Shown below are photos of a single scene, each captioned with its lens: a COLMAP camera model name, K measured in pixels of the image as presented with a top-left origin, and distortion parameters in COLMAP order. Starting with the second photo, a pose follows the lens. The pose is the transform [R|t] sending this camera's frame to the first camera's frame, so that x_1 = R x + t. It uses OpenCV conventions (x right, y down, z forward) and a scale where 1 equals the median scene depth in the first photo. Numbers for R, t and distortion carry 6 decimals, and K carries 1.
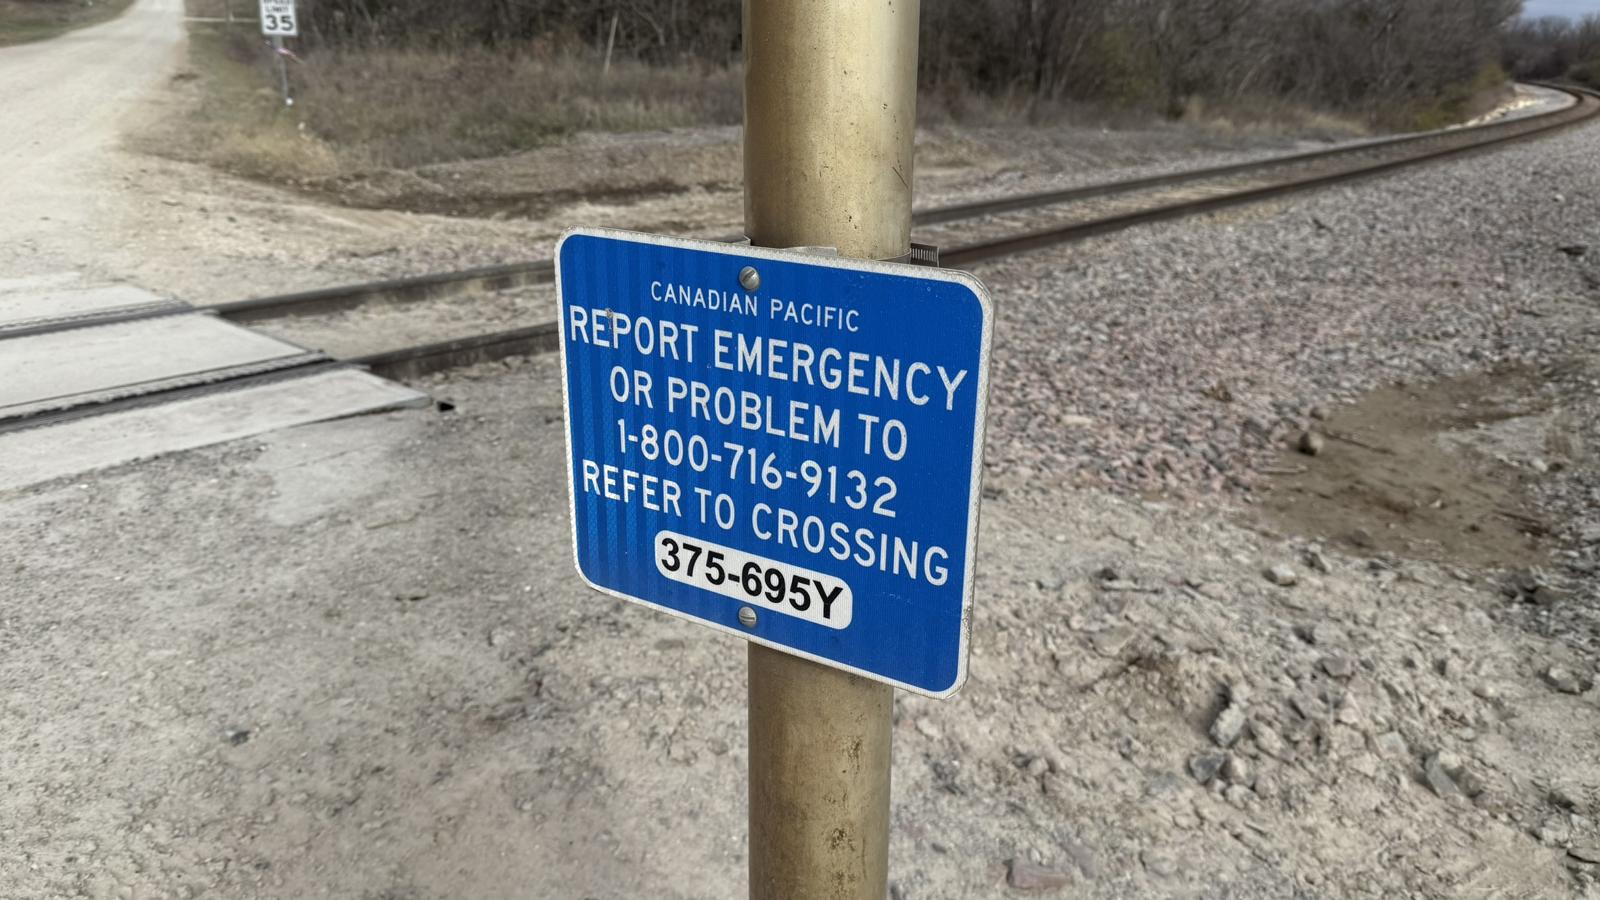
lens RADIAL K [[1139.9, 0, 800.0], [0, 1139.9, 450.0], [0, 0, 1]] dist [0.032064, -0.054653]
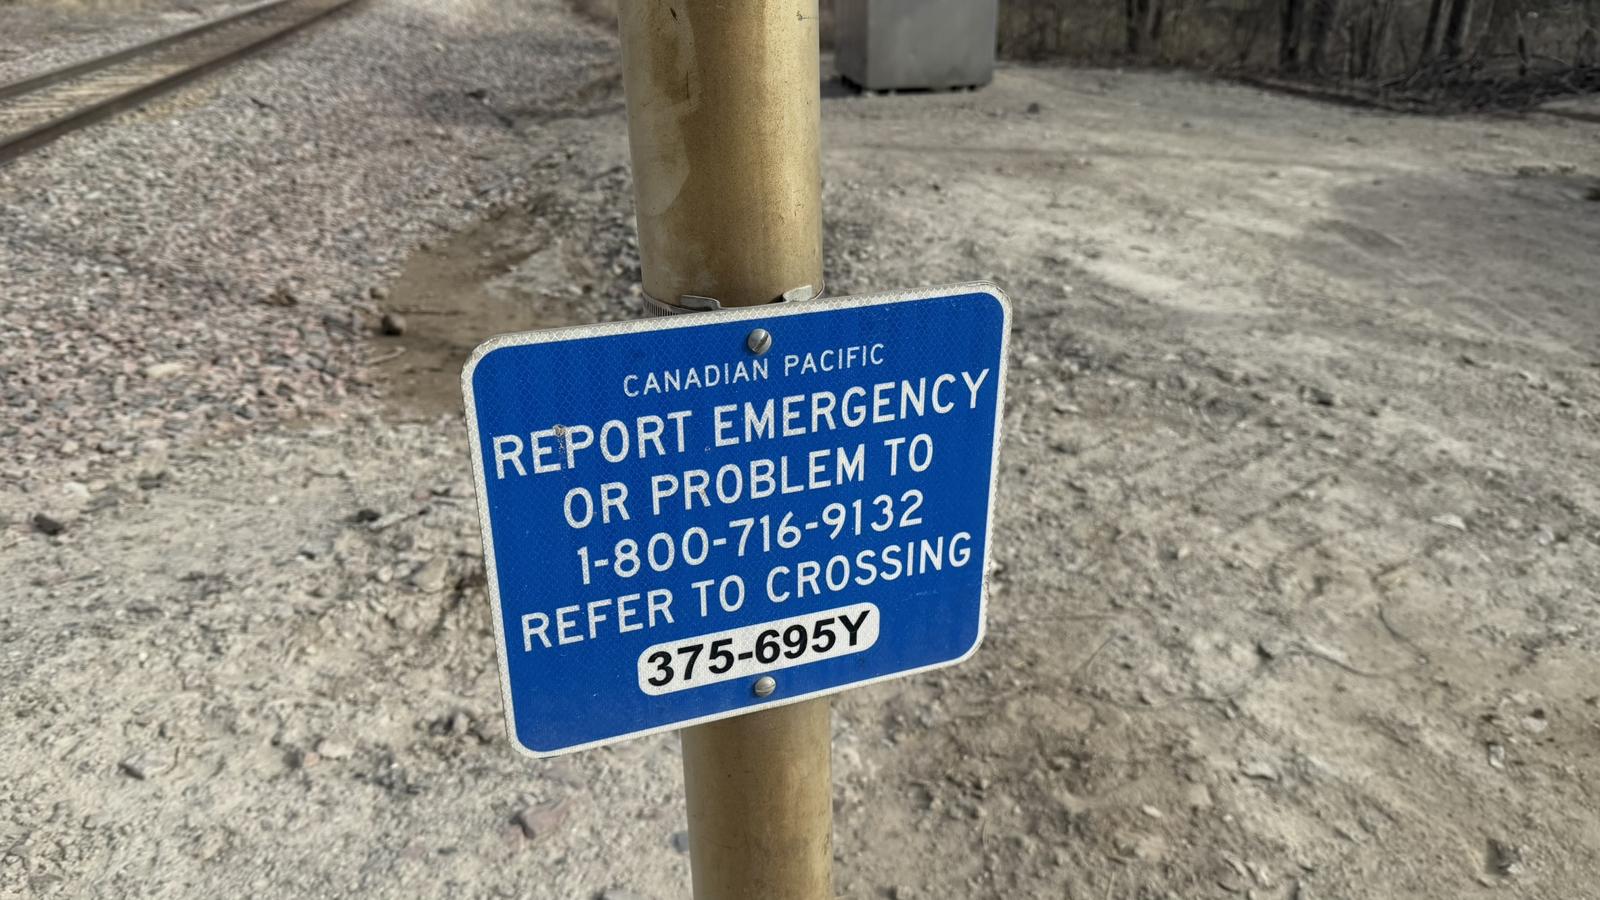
lens RADIAL K [[1137.2, 0, 795.1], [0, 1137.2, 436.6], [0, 0, 1]] dist [0.043595, -0.049070]
pose [[0.630546, -0.338124, 0.698630, -0.633870], [0.270528, 0.939418, 0.210496, -0.243574], [-0.727479, 0.056271, 0.683818, 0.344488]]
